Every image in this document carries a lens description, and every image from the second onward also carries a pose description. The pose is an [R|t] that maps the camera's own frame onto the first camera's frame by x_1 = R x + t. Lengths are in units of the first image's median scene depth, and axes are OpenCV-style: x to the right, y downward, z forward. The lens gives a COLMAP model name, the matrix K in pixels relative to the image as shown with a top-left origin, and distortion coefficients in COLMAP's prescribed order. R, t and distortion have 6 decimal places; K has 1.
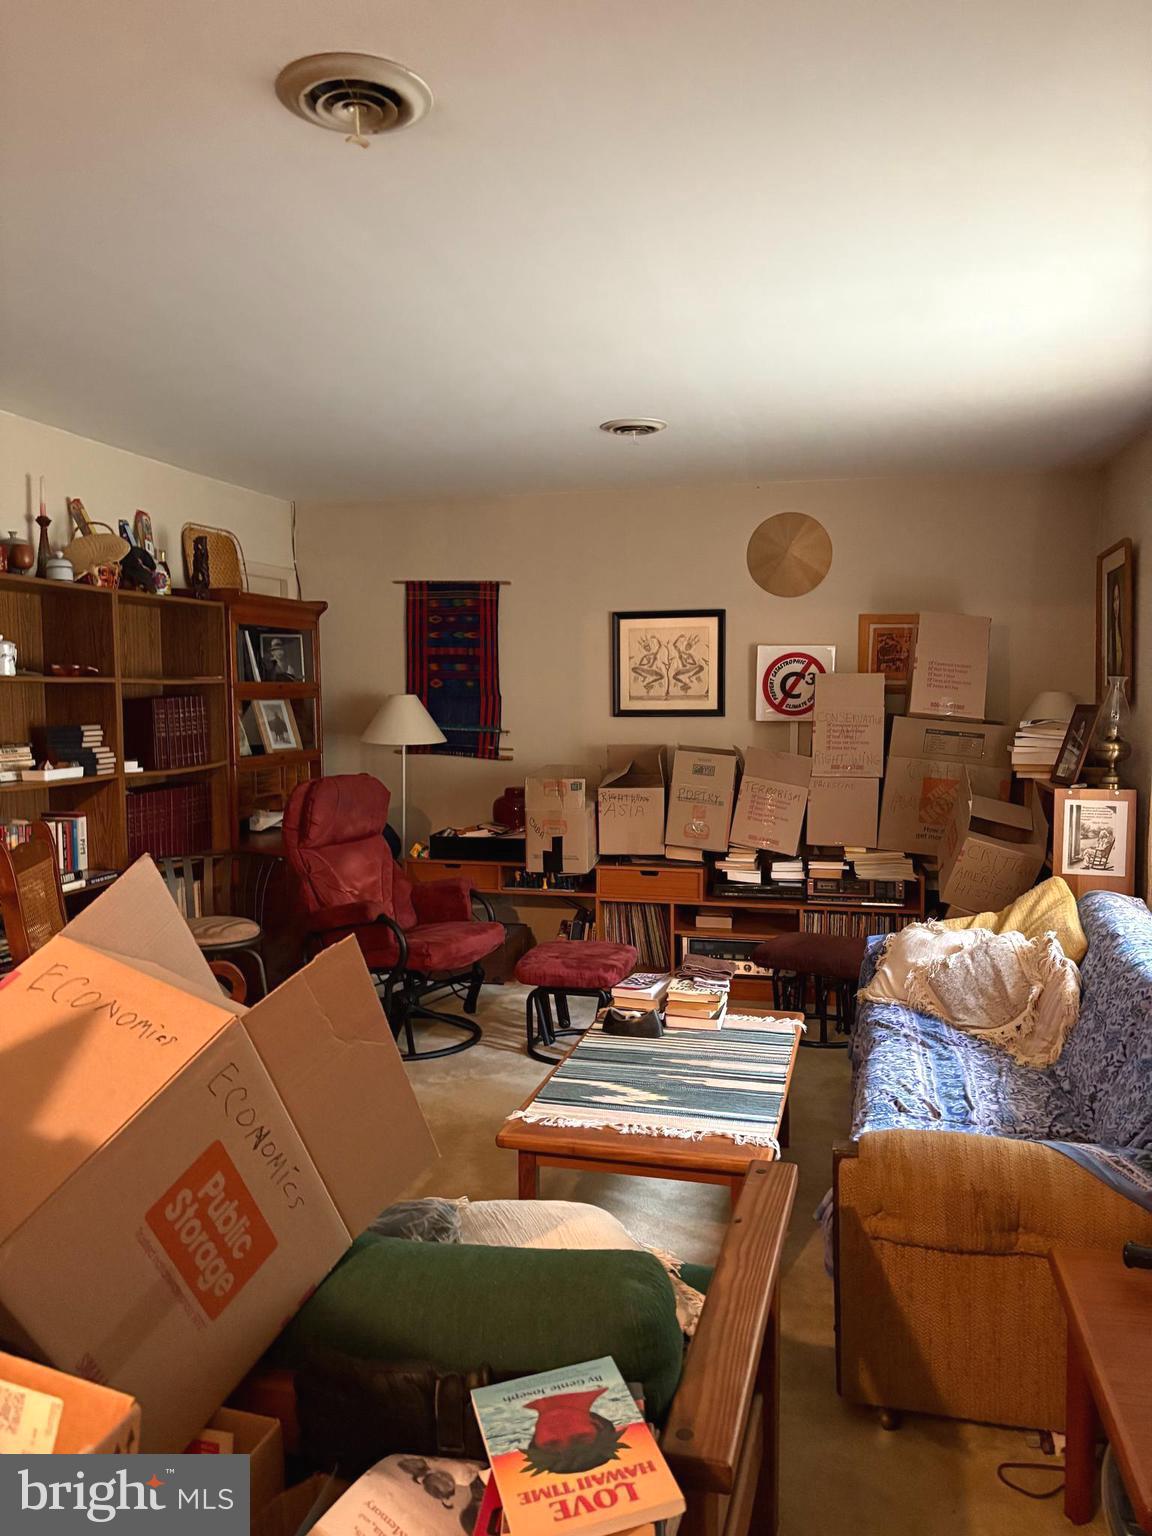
lens RADIAL K [[1168.9, 0, 573.5], [0, 1168.9, 771.2], [0, 0, 1]] dist [0.042723, 0.003981]
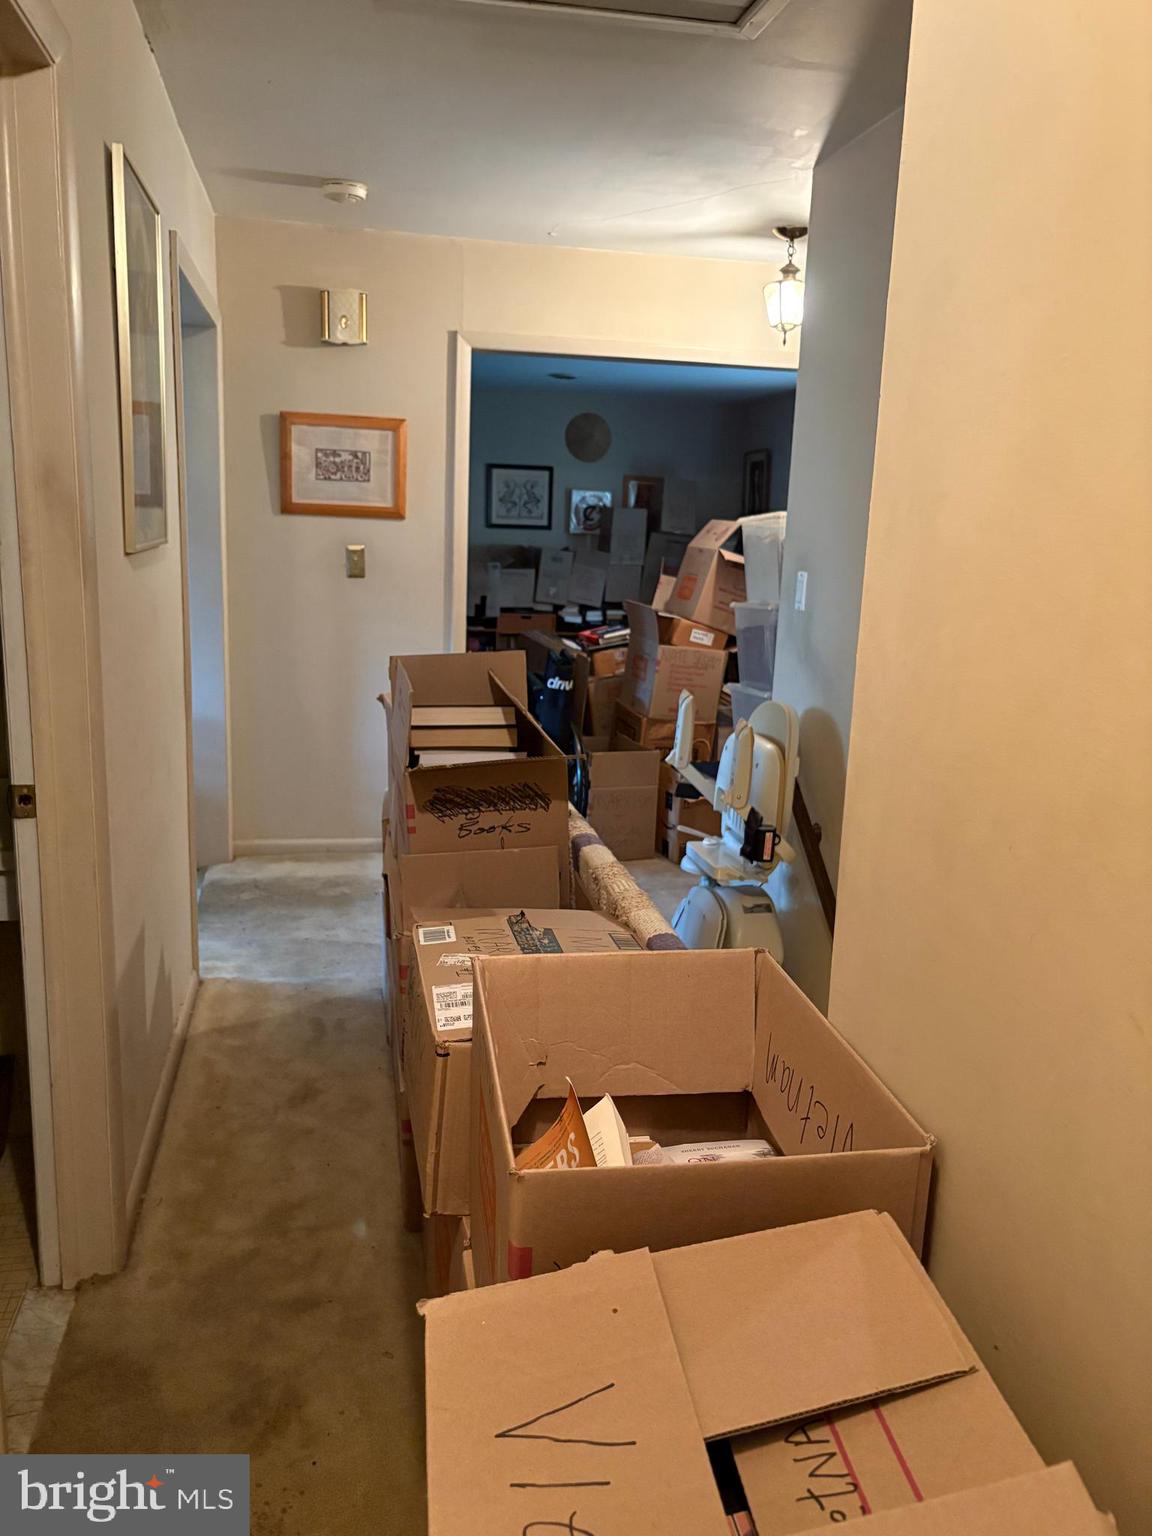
lens RADIAL K [[1168.9, 0, 577.7], [0, 1168.9, 766.7], [0, 0, 1]] dist [0.042723, 0.003981]
pose [[0.901068, -0.056149, 0.430027, -0.648472], [-0.009048, 0.988933, 0.148085, 0.047210], [-0.433583, -0.137326, 0.890588, -0.667469]]
